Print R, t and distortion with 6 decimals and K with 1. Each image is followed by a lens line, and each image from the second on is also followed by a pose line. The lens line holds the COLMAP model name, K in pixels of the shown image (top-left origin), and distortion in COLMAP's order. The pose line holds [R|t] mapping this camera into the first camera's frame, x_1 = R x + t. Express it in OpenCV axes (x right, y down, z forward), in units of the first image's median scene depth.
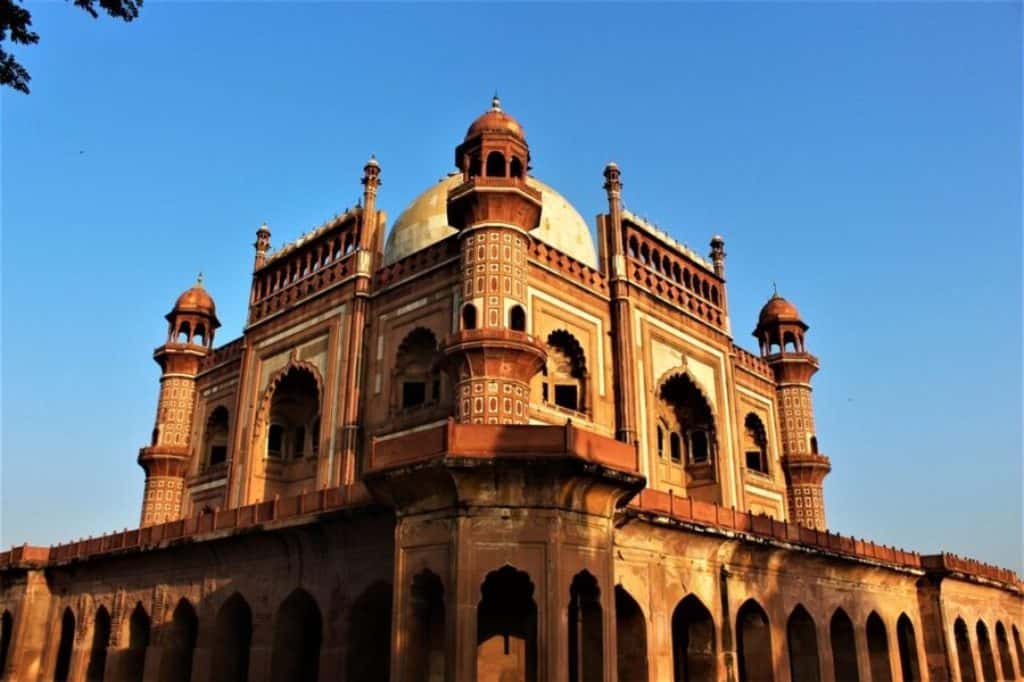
lens RADIAL K [[855.5, 0, 512.0], [0, 855.5, 341.0], [0, 0, 1]] dist [-0.172035, 0.167806]
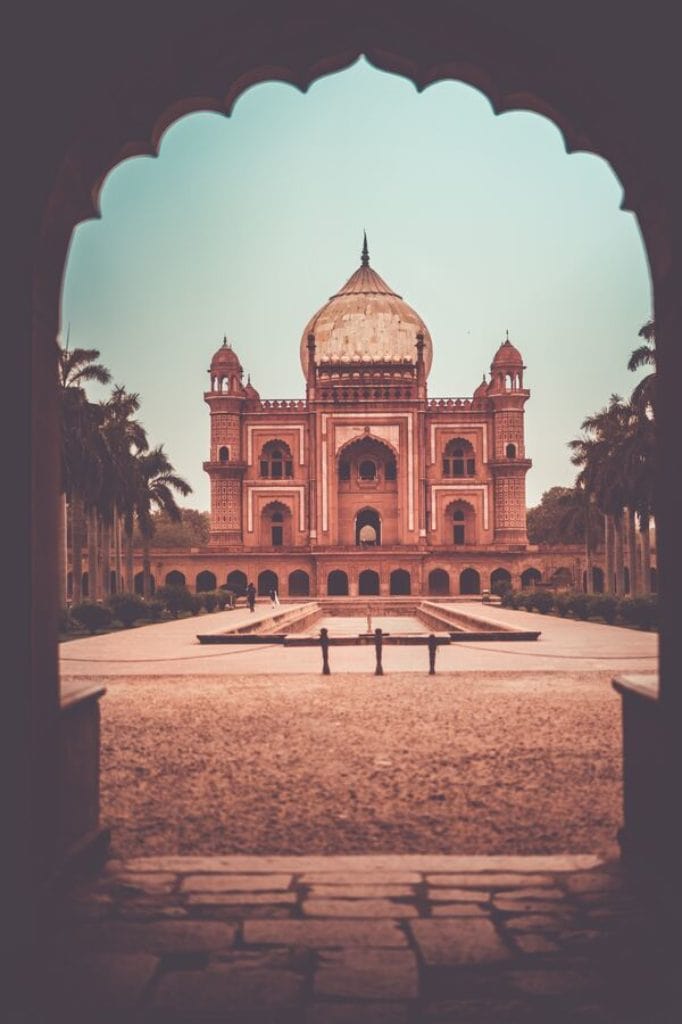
lens RADIAL K [[1453.3, 0, 341.0], [0, 1453.3, 512.0], [0, 0, 1]] dist [-0.005623, 0.003238]
pose [[0.661306, -0.045046, -0.748763, 2.710535], [0.278378, 0.941650, 0.189213, -0.453641], [0.696549, -0.333566, 0.635258, -1.195663]]
